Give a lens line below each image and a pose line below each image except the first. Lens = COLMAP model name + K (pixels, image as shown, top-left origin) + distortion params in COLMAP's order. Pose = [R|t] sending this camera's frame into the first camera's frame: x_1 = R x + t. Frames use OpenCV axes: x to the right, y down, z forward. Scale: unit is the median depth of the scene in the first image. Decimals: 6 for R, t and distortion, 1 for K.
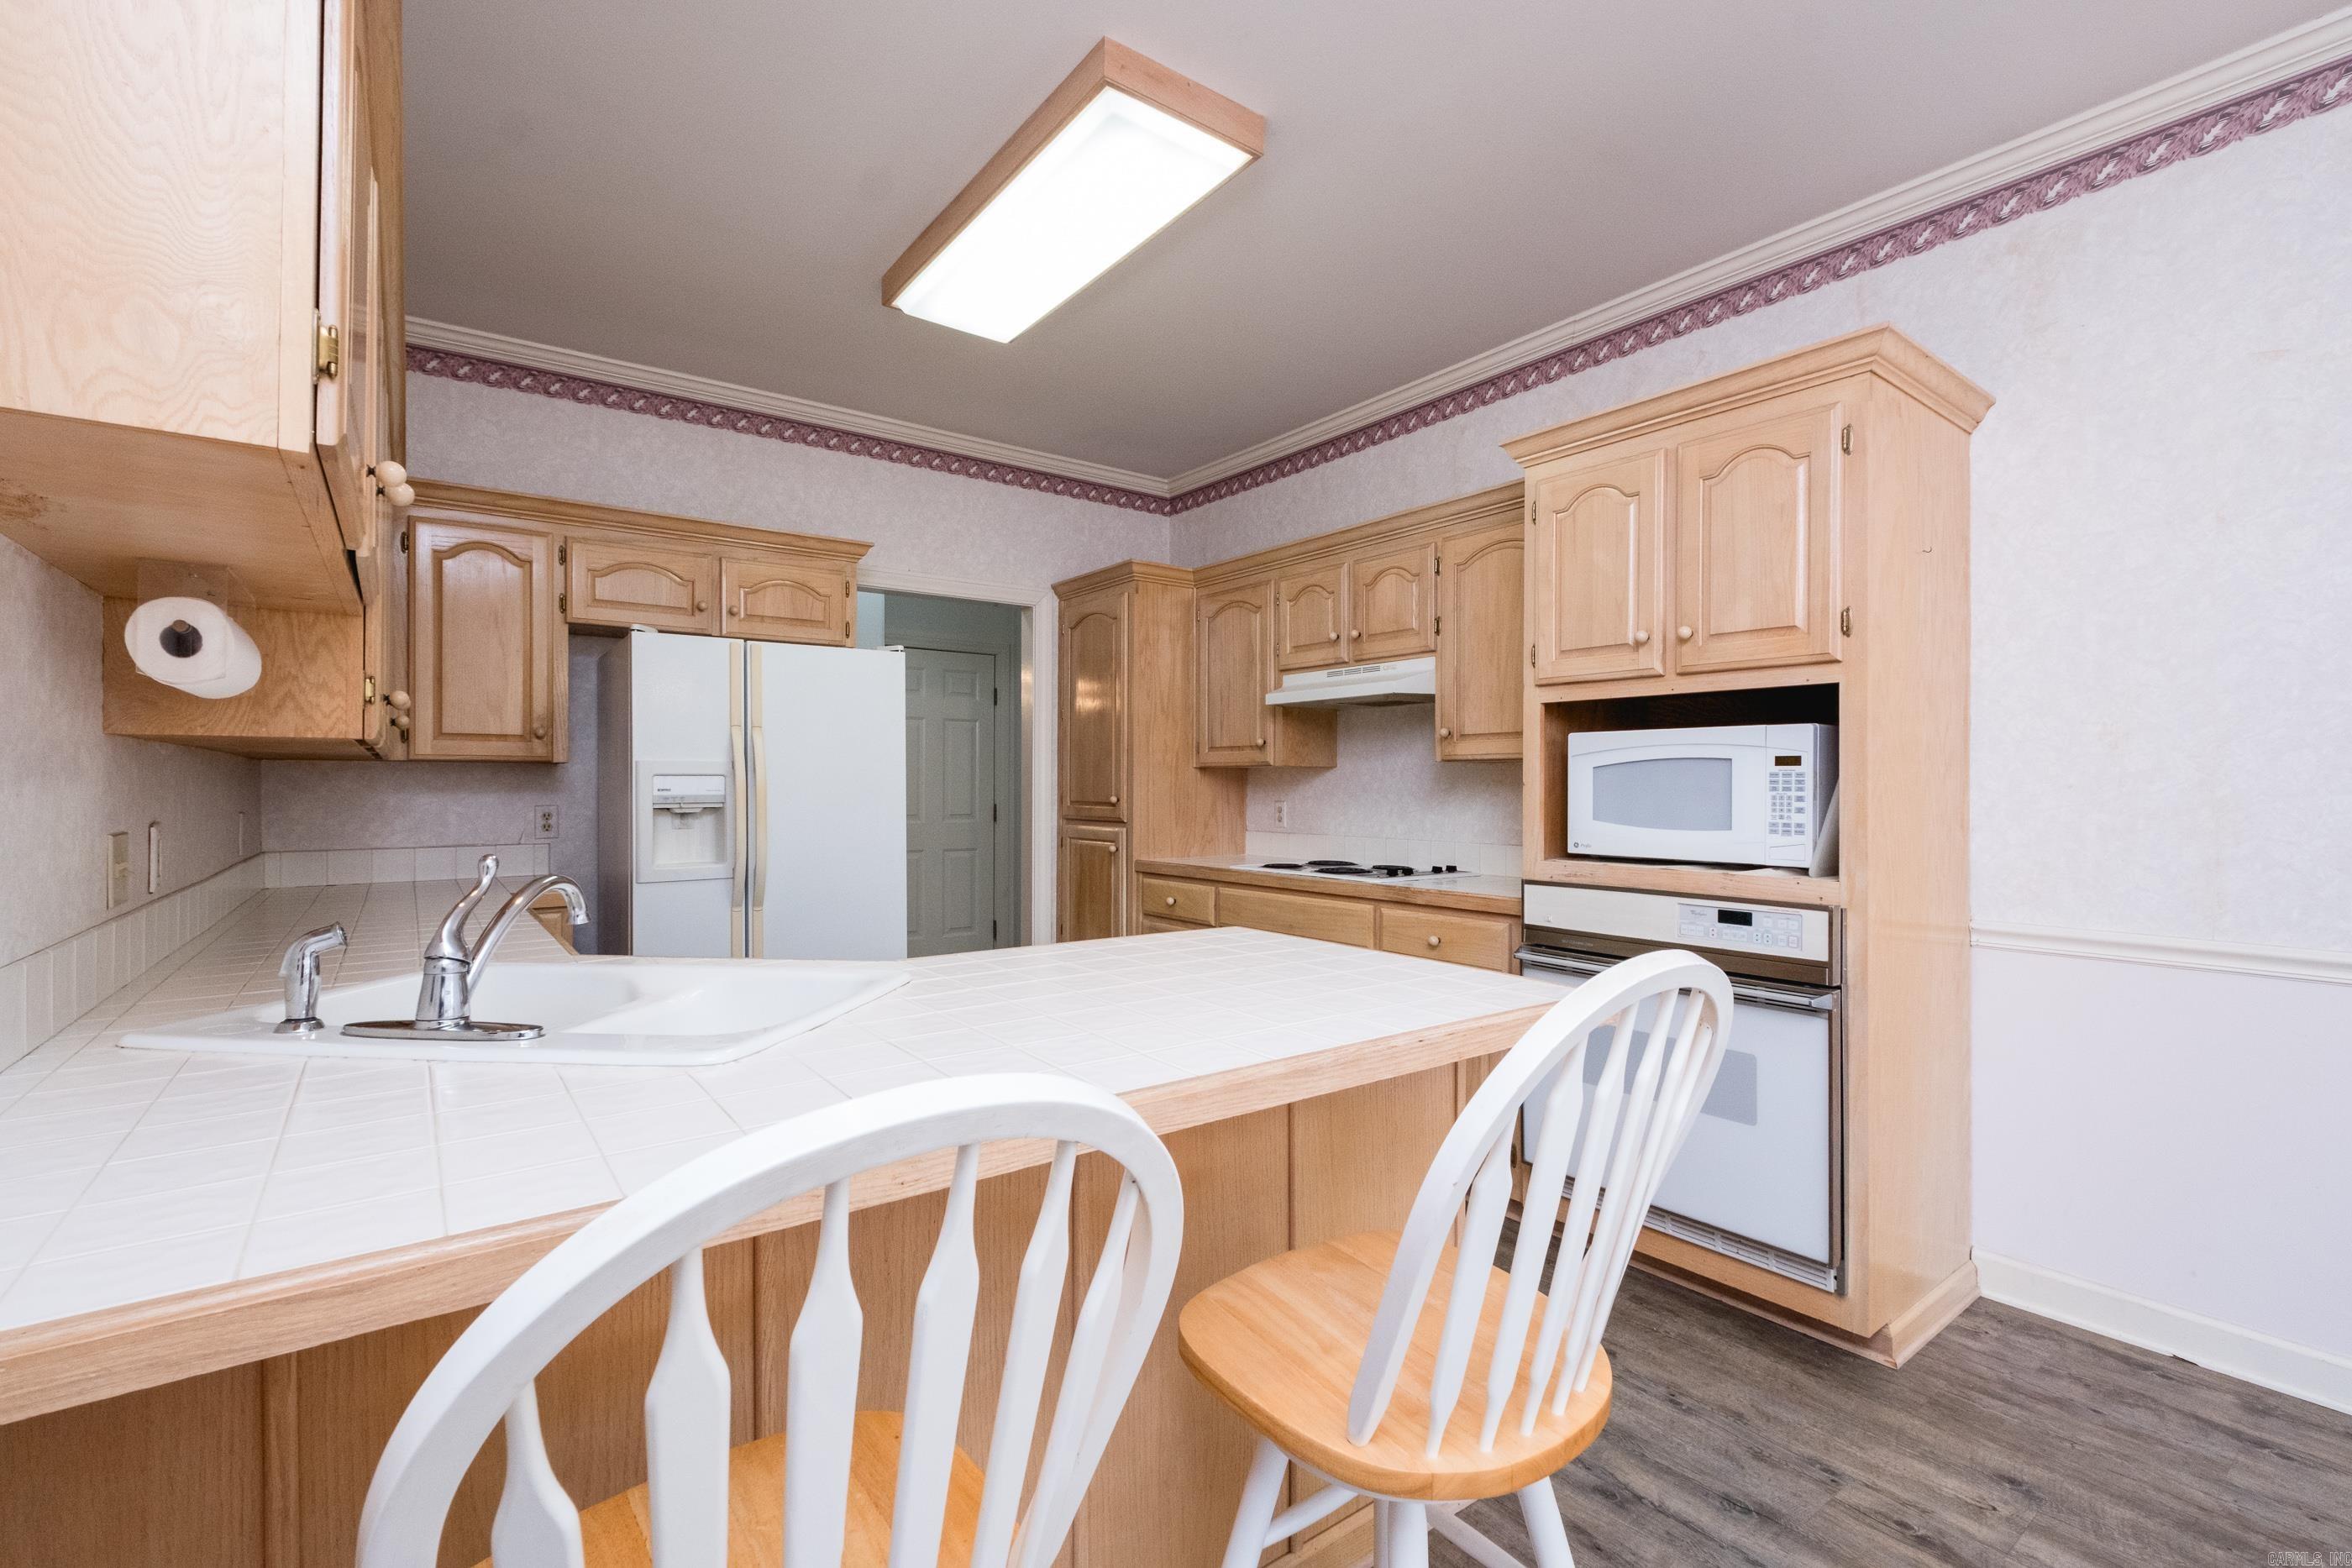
lens RADIAL K [[1016.4, 0, 1191.0], [0, 1016.4, 785.5], [0, 0, 1]] dist [0.003356, -0.002952]
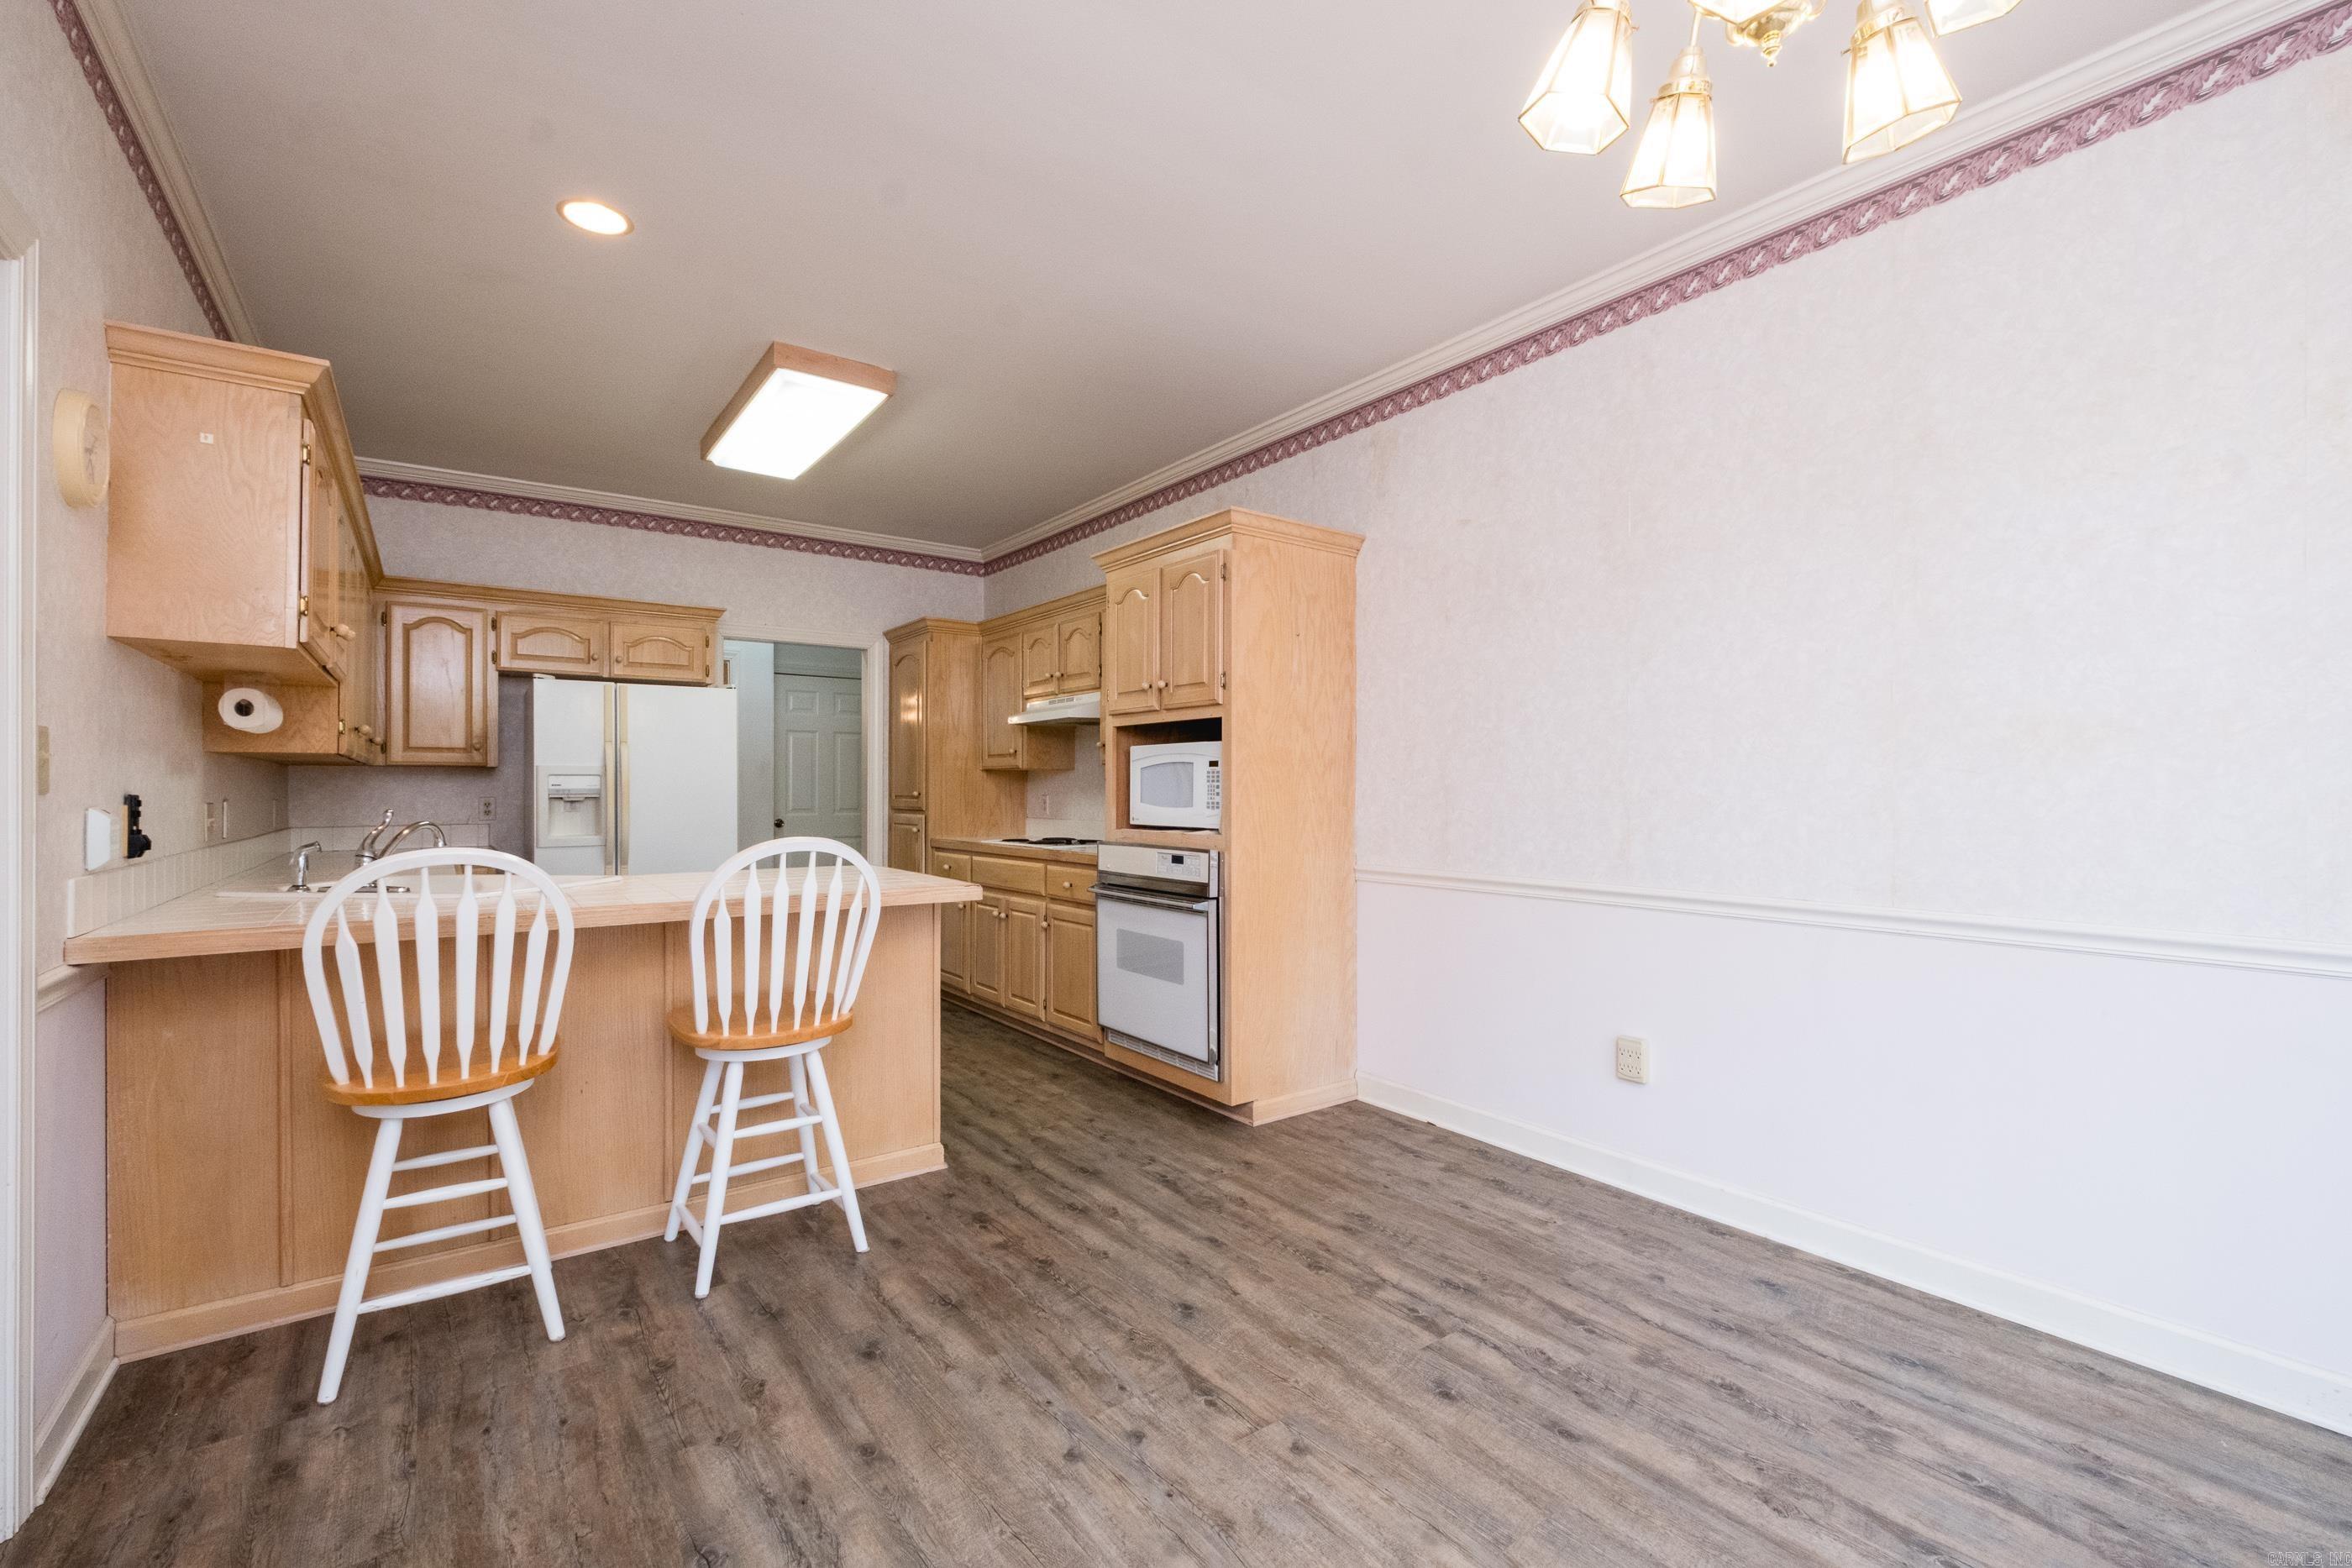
lens RADIAL K [[1016.4, 0, 1210.3], [0, 1016.4, 788.7], [0, 0, 1]] dist [0.003356, -0.002952]
pose [[0.999948, -0.001888, -0.010014, 0.453071], [0.001871, 0.999997, -0.001691, 0.014145], [0.010017, 0.001672, 0.999948, -0.478474]]
